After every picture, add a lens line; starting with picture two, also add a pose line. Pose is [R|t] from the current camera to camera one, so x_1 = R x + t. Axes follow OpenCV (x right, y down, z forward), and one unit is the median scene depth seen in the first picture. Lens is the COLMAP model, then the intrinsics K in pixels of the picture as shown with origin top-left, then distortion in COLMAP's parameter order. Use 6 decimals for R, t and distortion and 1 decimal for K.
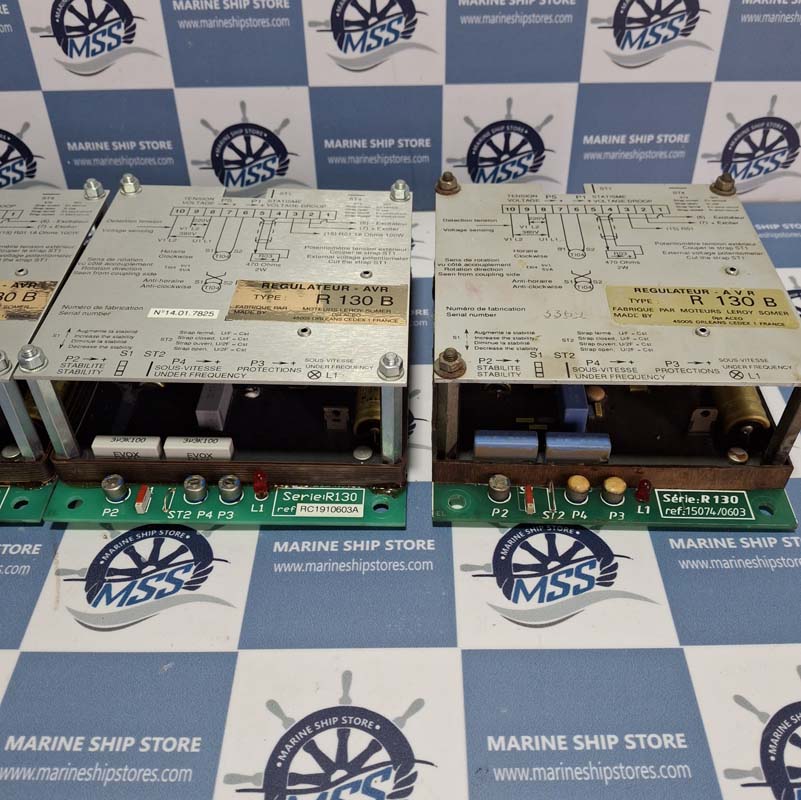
lens RADIAL K [[843.4, 0, 400.5], [0, 843.4, 400.0], [0, 0, 1]] dist [0.229924, -0.620307]
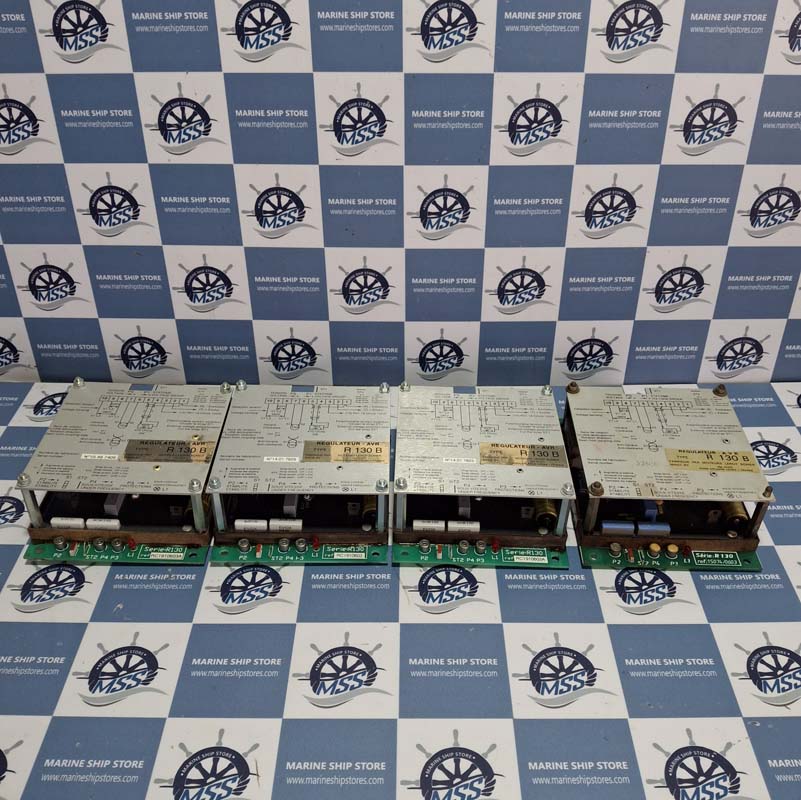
lens RADIAL K [[843.4, 0, 400.5], [0, 843.4, 400.0], [0, 0, 1]] dist [0.229924, -0.620307]
pose [[0.999909, 0.008236, 0.010726, -0.416921], [-0.007223, 0.995798, -0.091289, -0.059604], [-0.011433, 0.091203, 0.995767, -1.047804]]
